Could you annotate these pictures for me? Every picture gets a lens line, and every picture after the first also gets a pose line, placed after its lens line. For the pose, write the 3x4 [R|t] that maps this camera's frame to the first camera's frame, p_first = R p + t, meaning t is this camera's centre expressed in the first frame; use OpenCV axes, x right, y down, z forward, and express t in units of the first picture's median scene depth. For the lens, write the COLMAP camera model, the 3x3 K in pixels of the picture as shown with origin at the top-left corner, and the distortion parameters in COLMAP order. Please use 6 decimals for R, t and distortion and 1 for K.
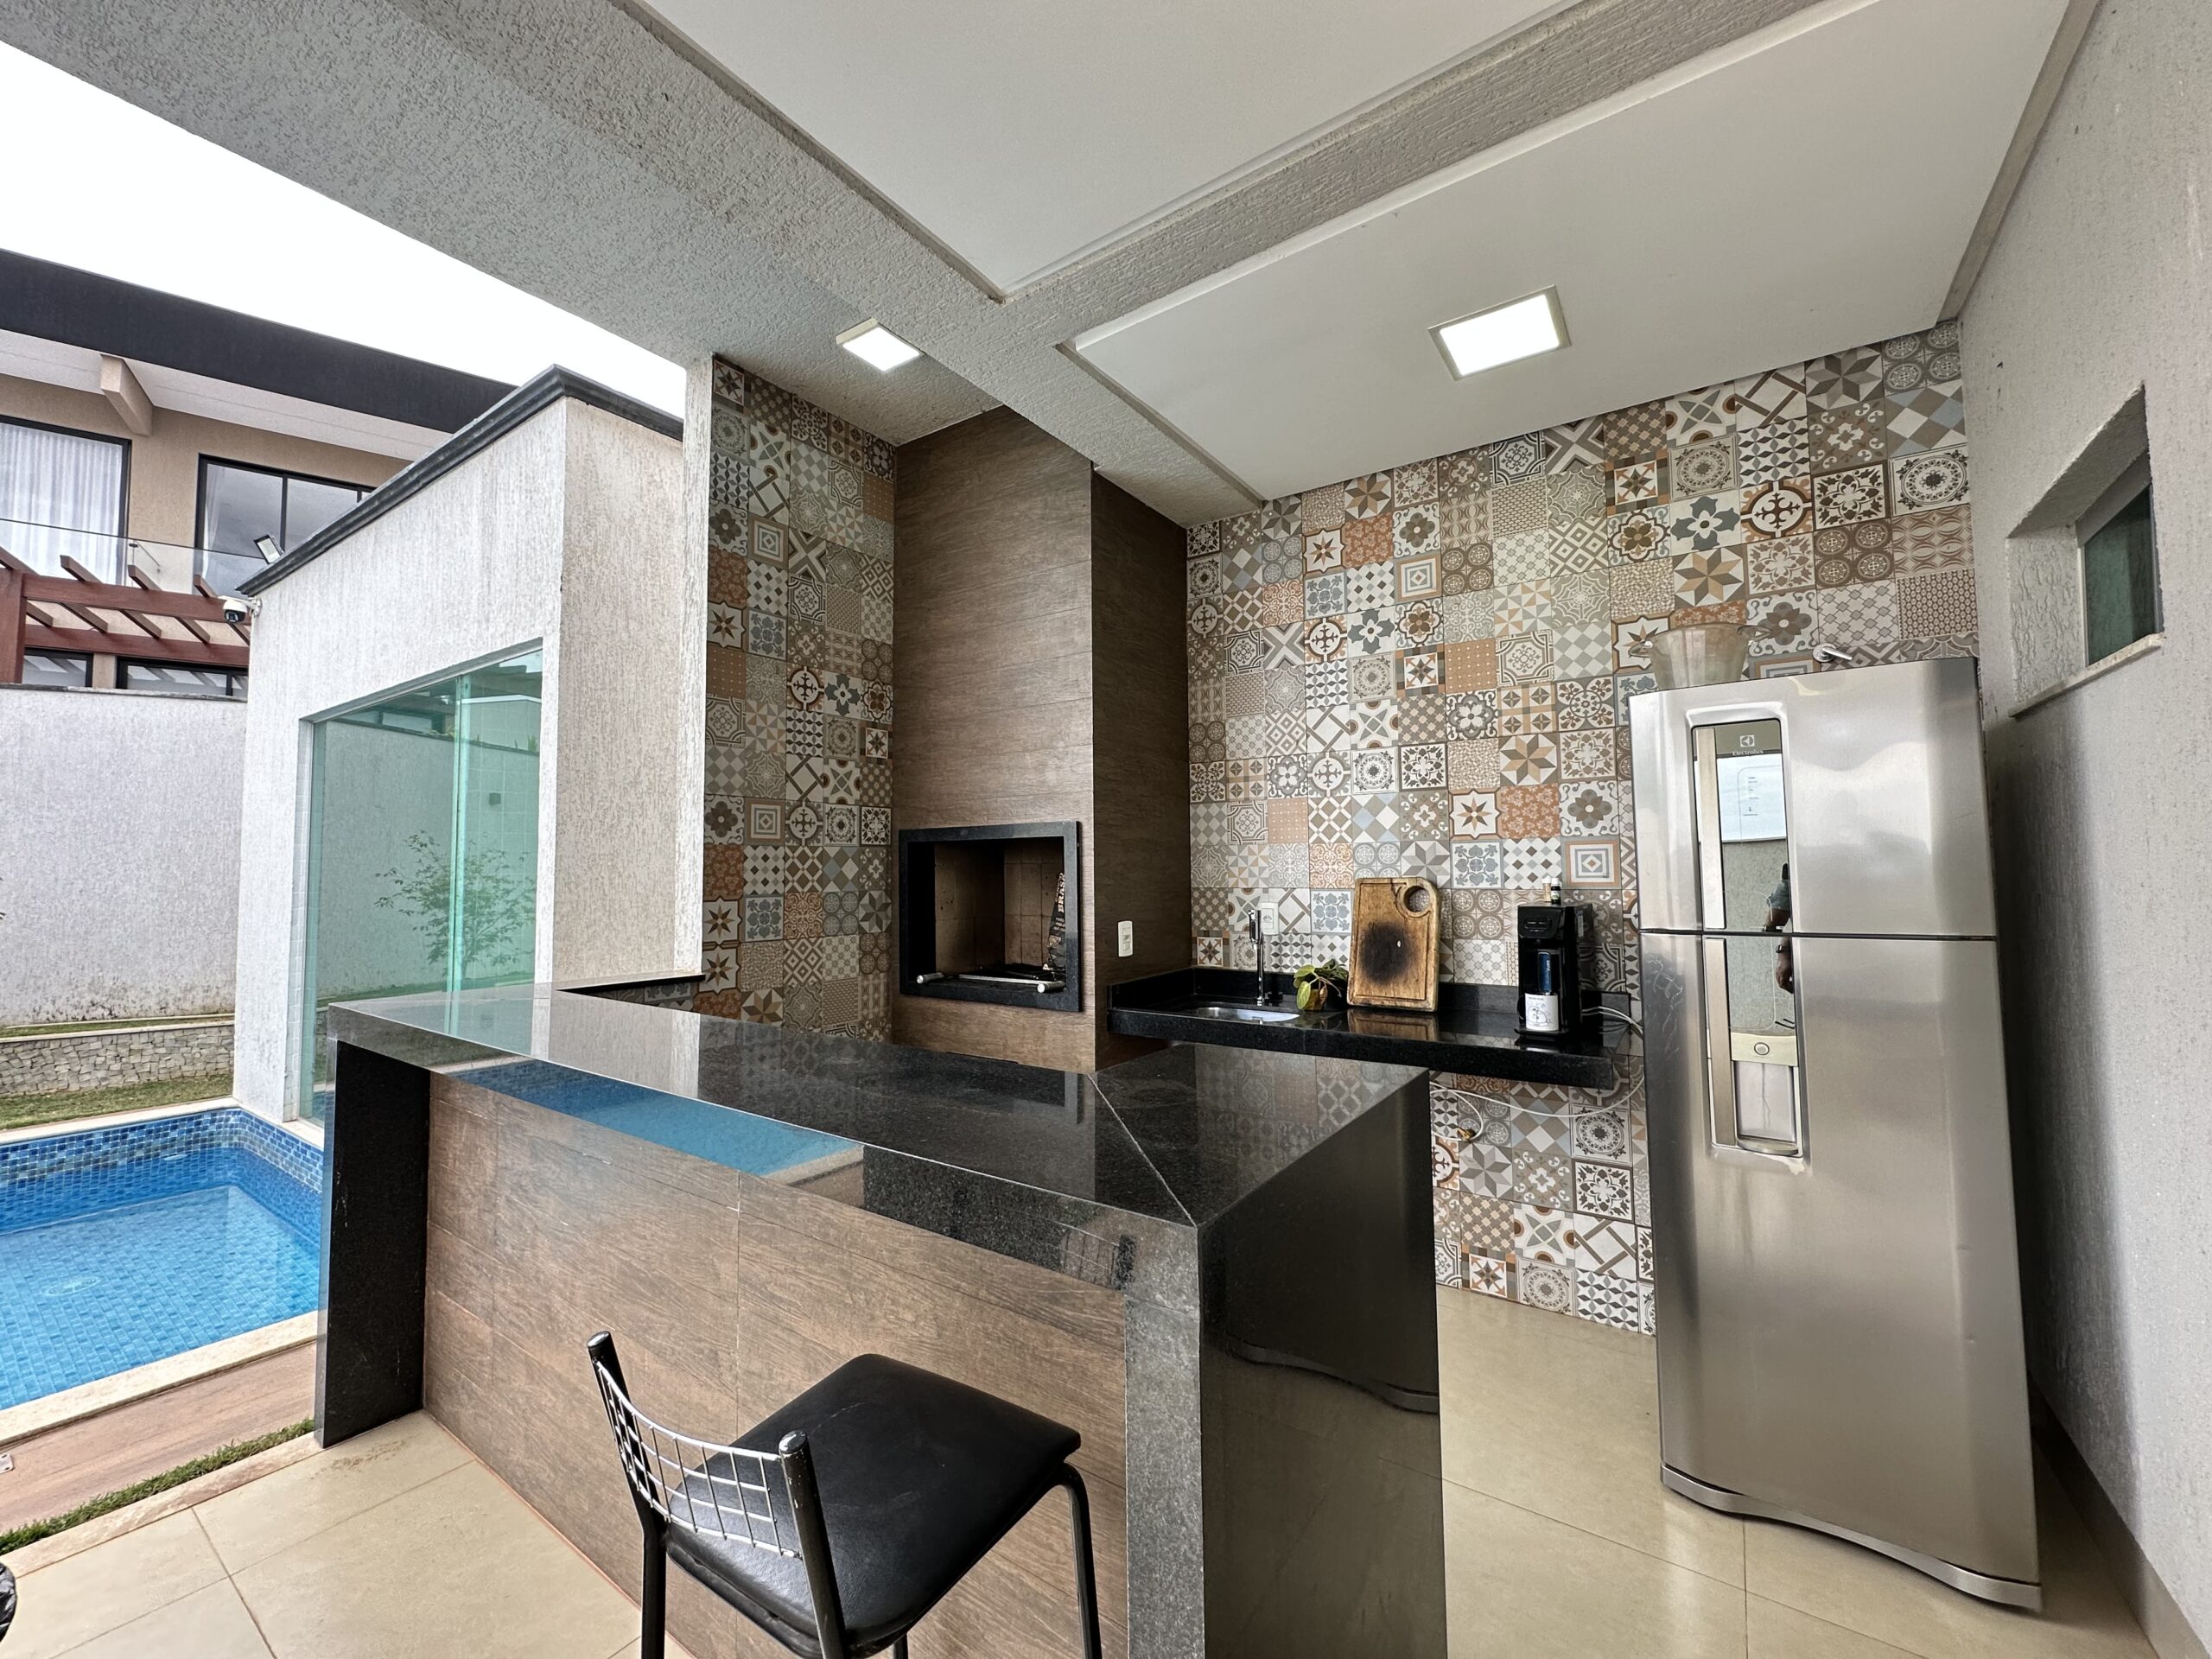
lens RADIAL K [[884.7, 0, 1105.8], [0, 884.7, 825.7], [0, 0, 1]] dist [-0.003125, -0.000193]
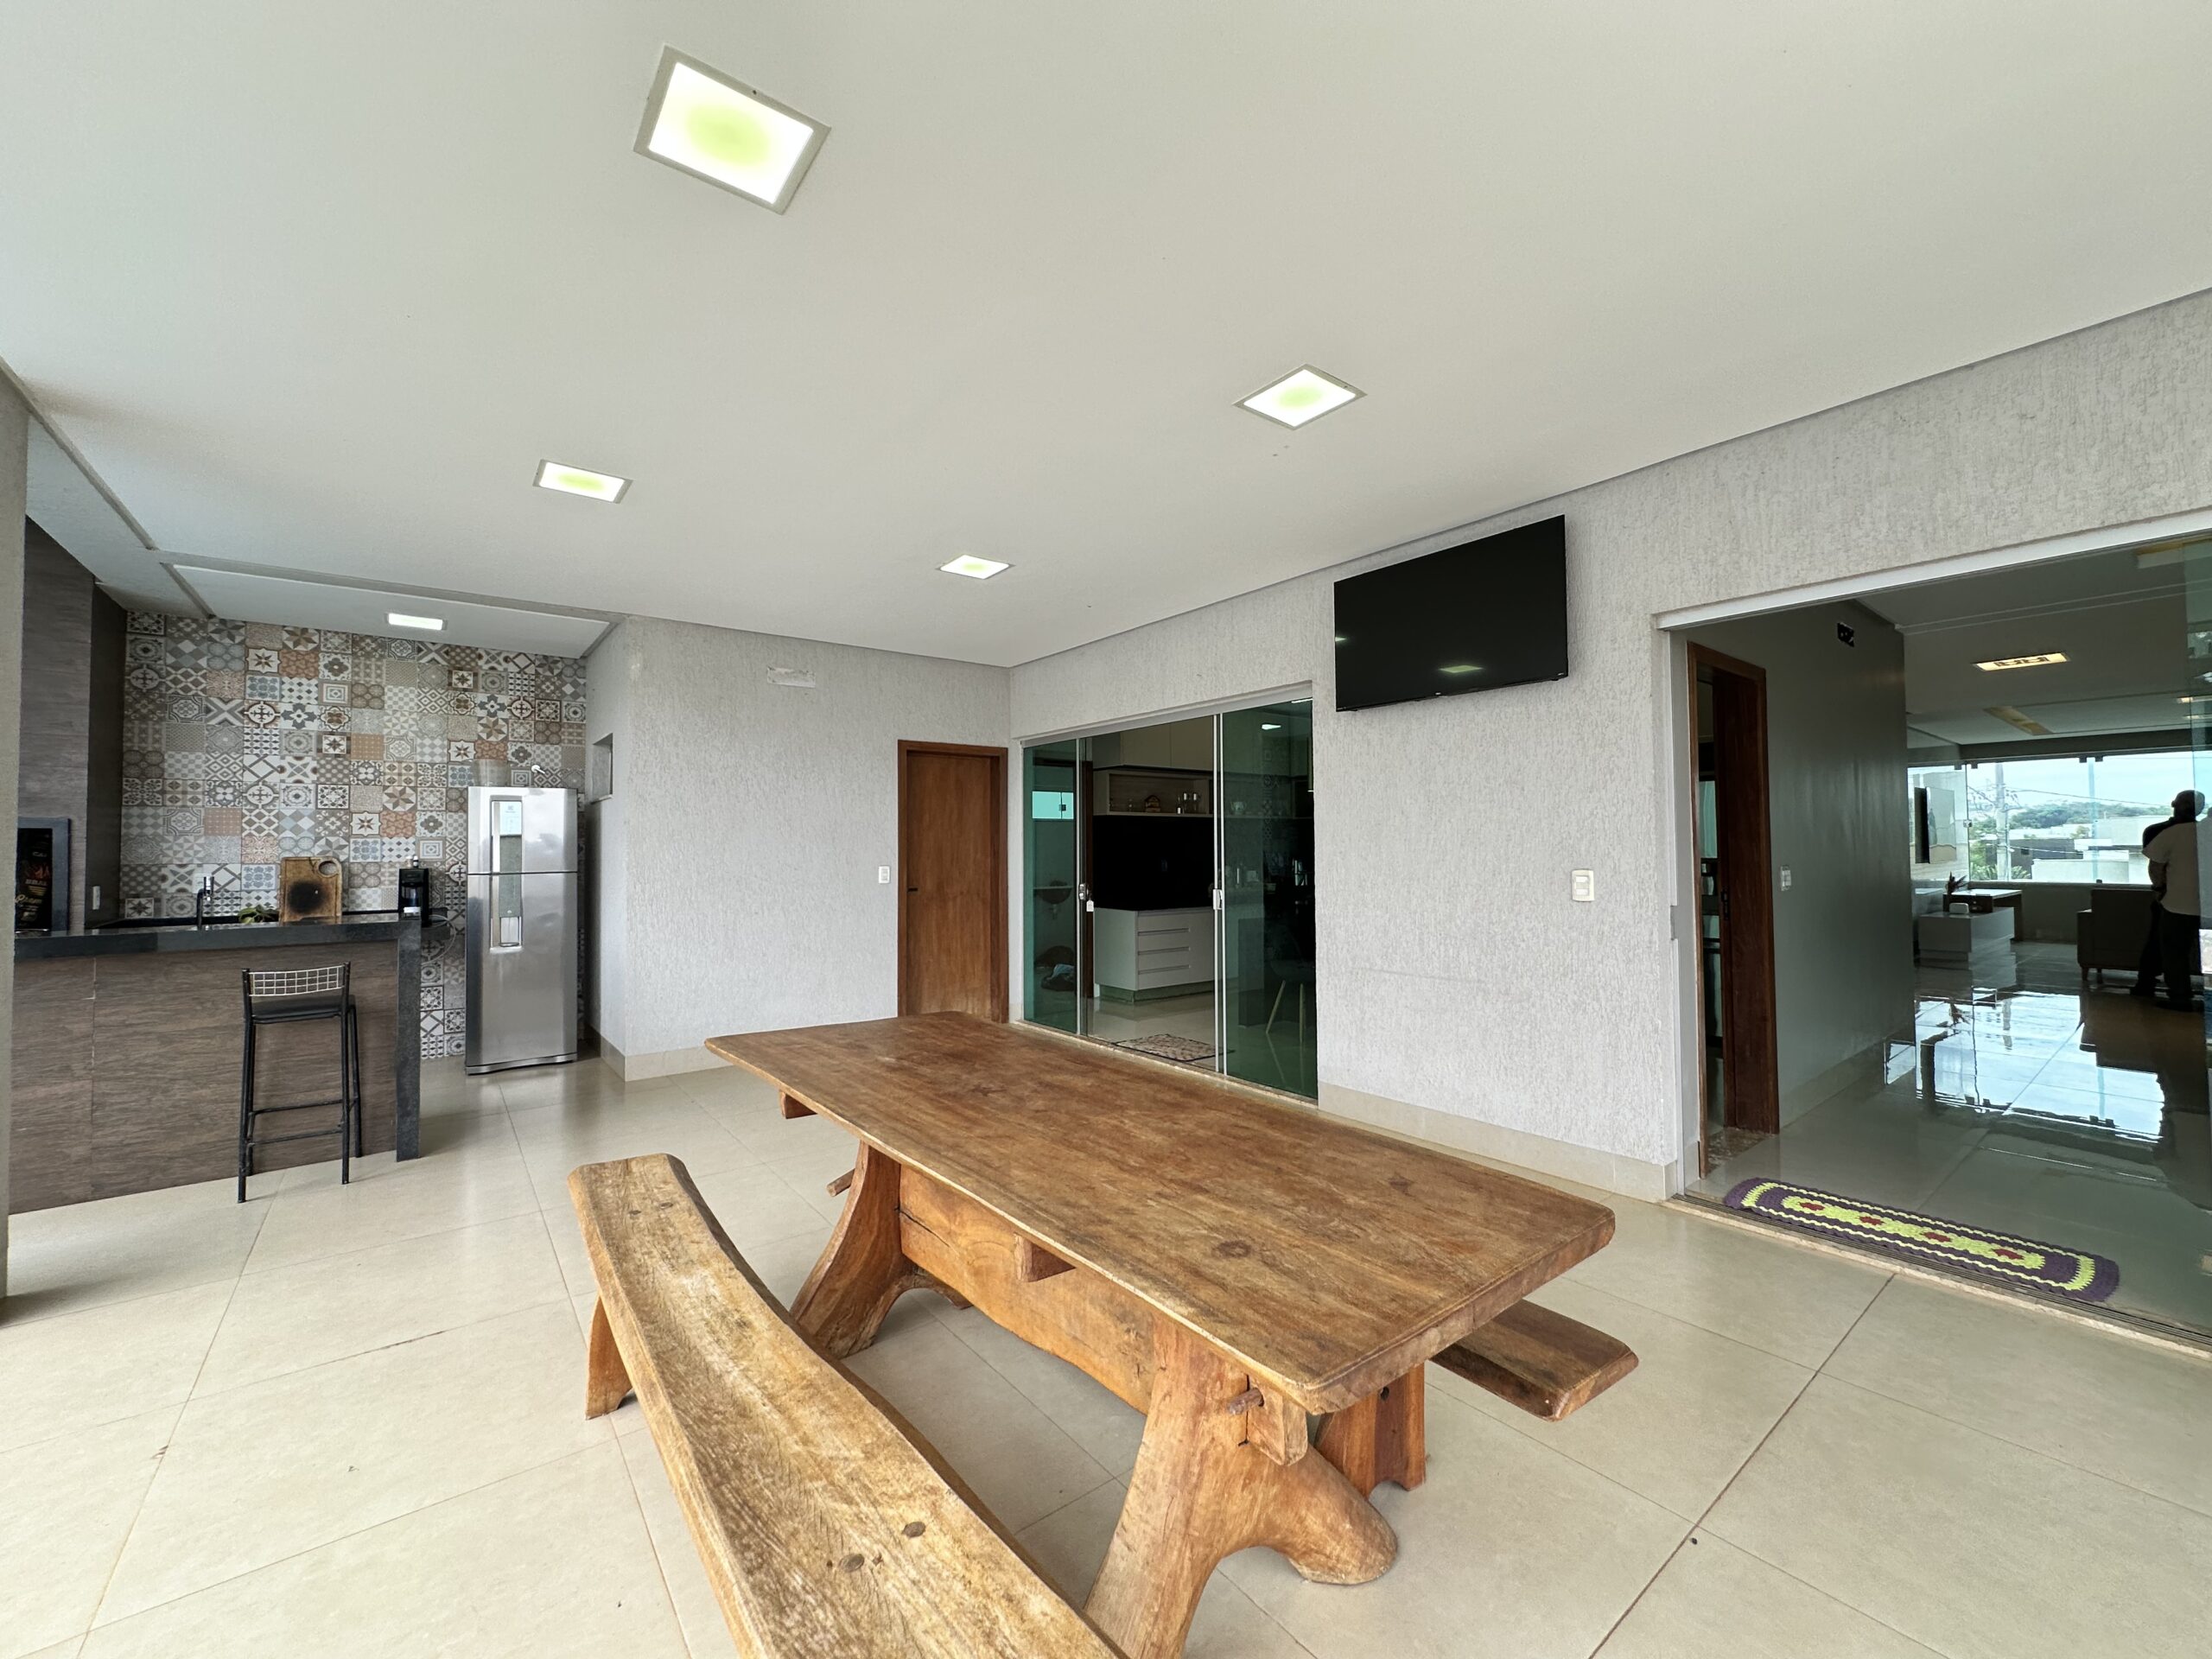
lens RADIAL K [[884.7, 0, 1105.8], [0, 884.7, 825.7], [0, 0, 1]] dist [-0.003125, -0.000193]
pose [[0.294294, 0.032756, 0.955153, -0.909417], [-0.045651, 0.998754, -0.020186, -0.041884], [-0.954624, -0.037663, 0.295422, -1.070183]]
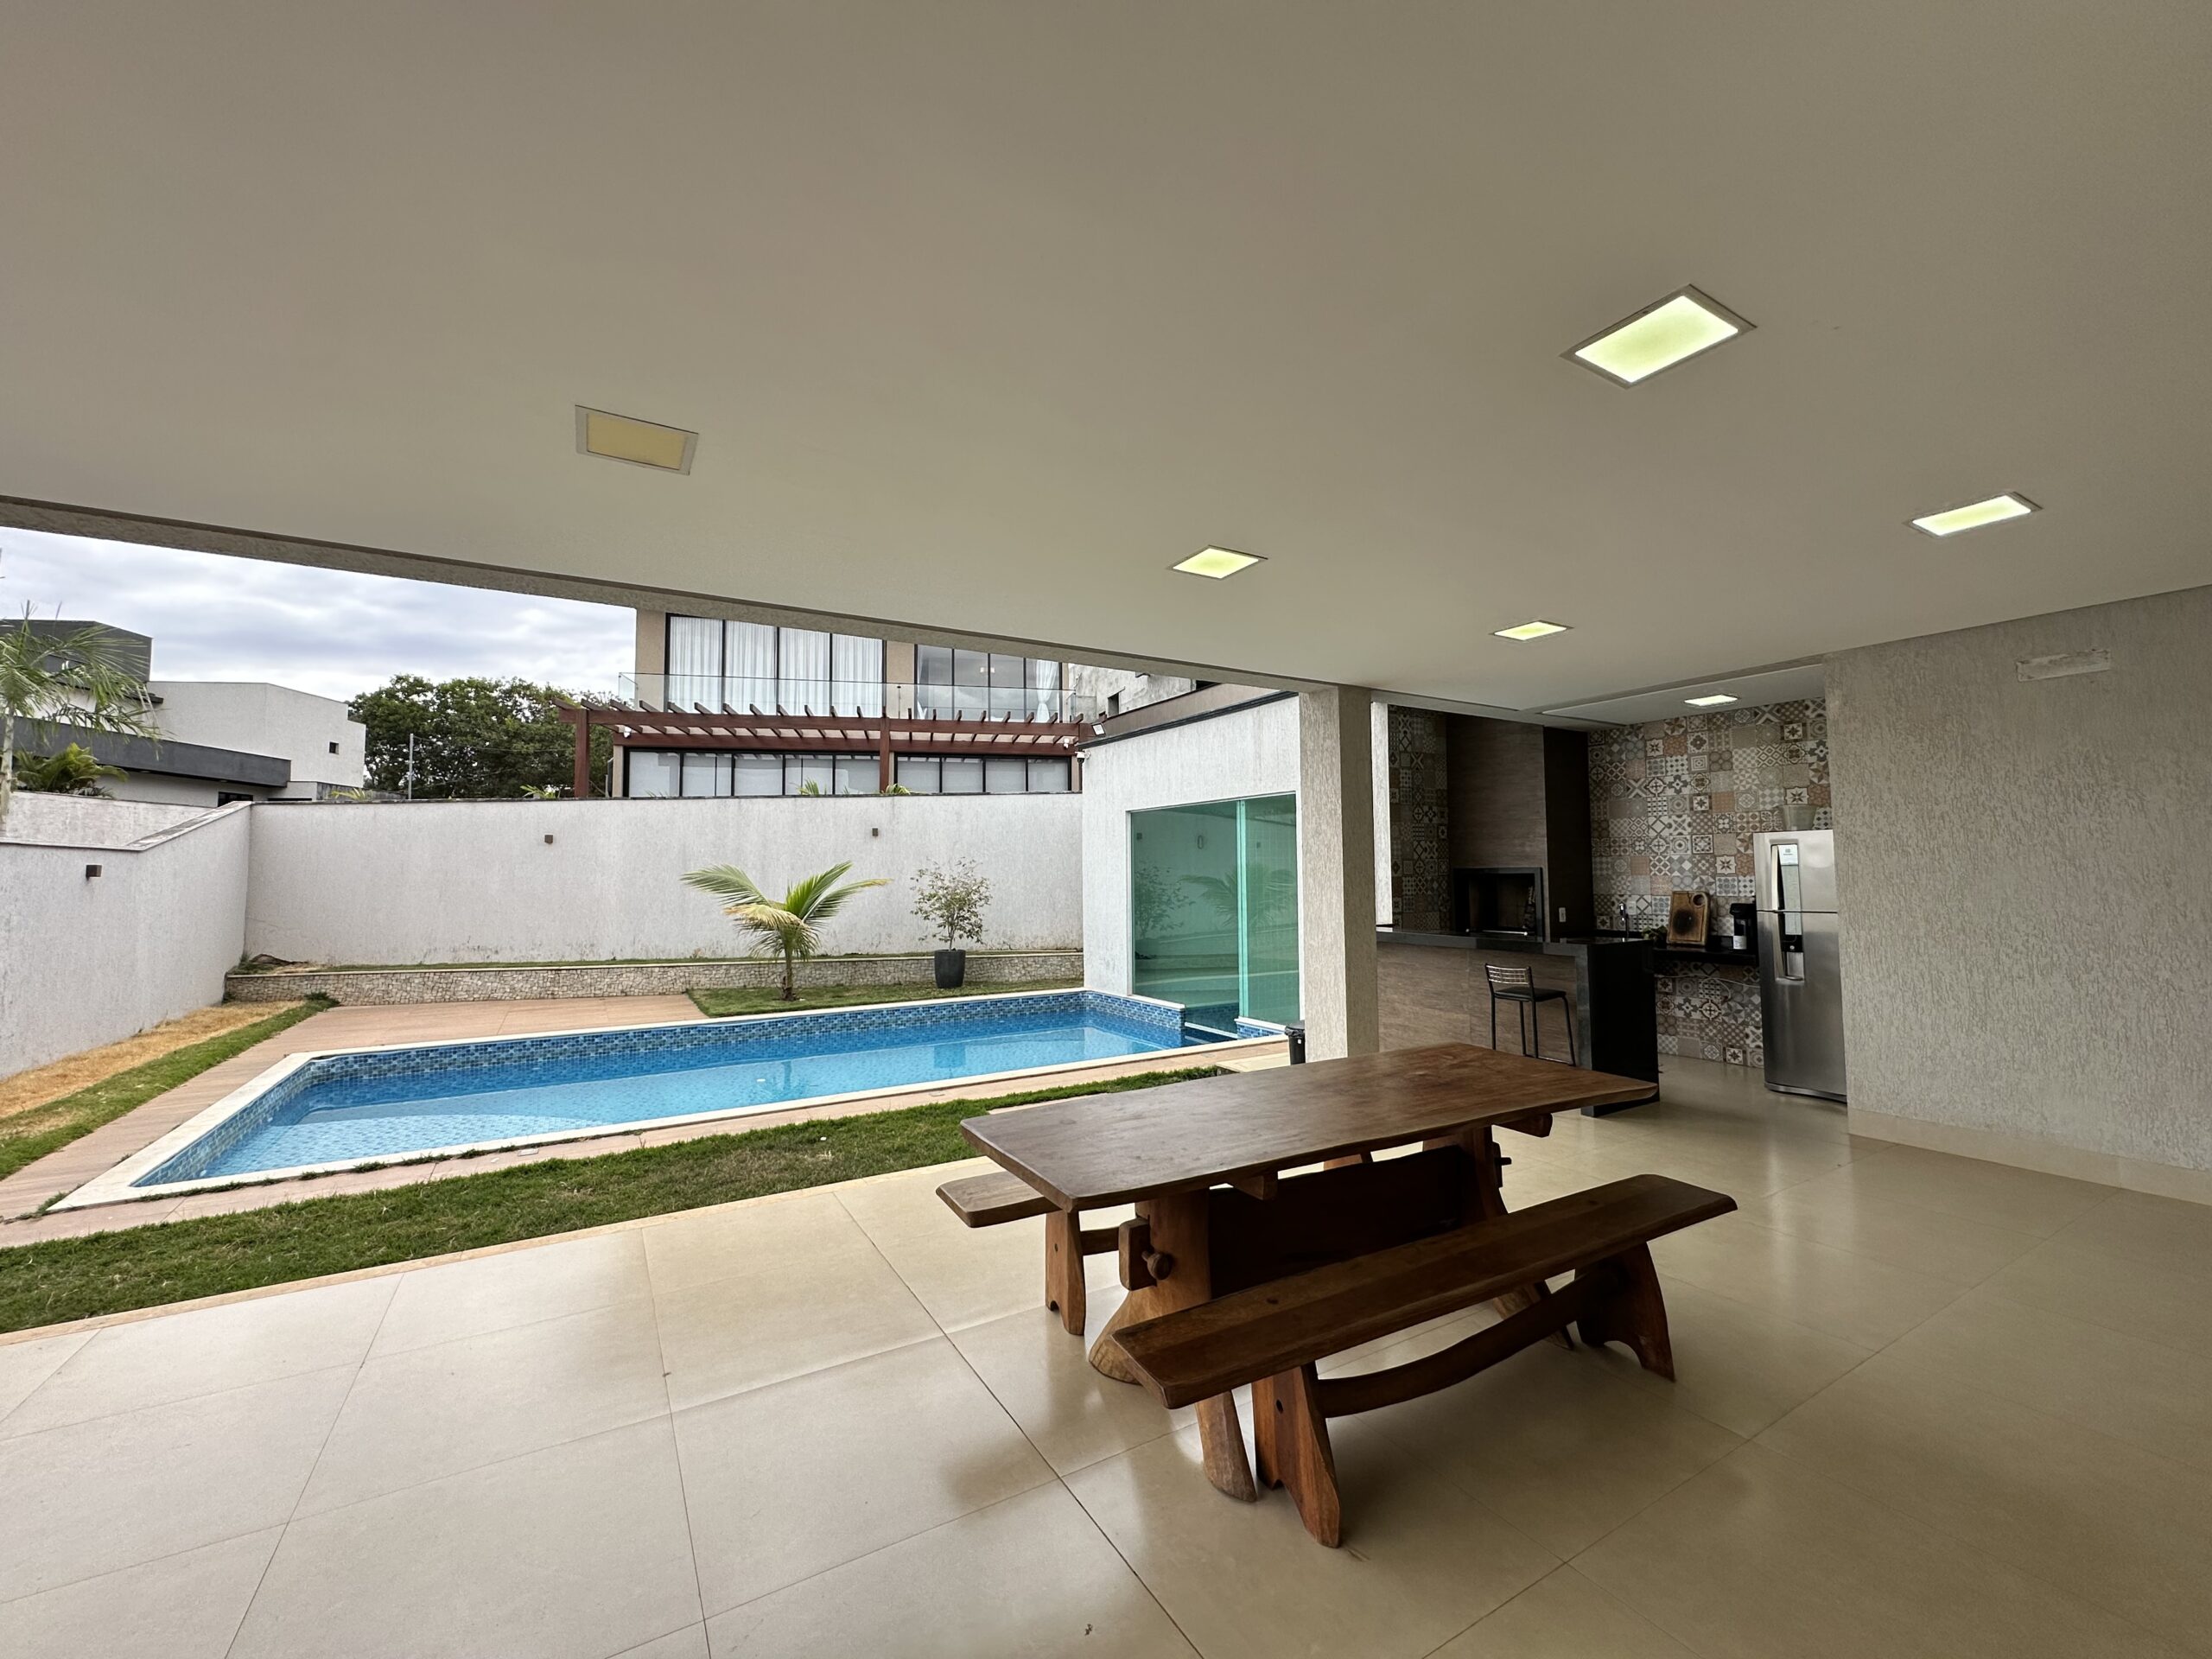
lens RADIAL K [[884.7, 0, 1105.8], [0, 884.7, 825.7], [0, 0, 1]] dist [-0.003125, -0.000193]
pose [[0.911013, -0.020818, -0.411852, -0.117673], [0.021497, 0.999764, -0.002985, -0.140247], [0.411817, -0.006135, 0.911246, -1.767831]]
